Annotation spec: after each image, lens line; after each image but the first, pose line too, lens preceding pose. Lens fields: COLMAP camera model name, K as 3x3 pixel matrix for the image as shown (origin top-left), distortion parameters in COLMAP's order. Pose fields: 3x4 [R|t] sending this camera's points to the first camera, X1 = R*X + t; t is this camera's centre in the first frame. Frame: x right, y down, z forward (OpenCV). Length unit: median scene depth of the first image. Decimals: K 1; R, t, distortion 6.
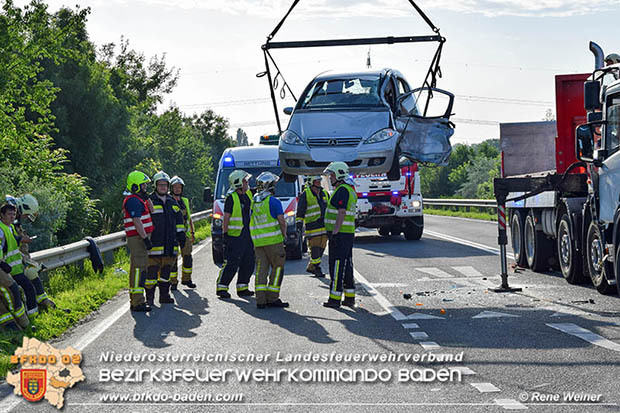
lens RADIAL K [[1352.2, 0, 309.9], [0, 1352.2, 206.9], [0, 0, 1]] dist [0.579098, 0.000000]
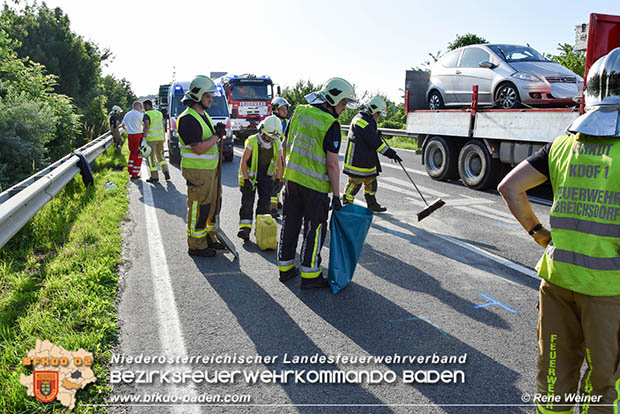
lens RADIAL K [[490.1, 0, 310.2], [0, 490.1, 206.2], [0, 0, 1]] dist [-0.076986, 0.000344]
pose [[0.955966, -0.016896, 0.292989, -0.080313], [-0.033238, 0.985685, 0.165290, -0.002300], [-0.291588, -0.167750, 0.941720, 0.480203]]
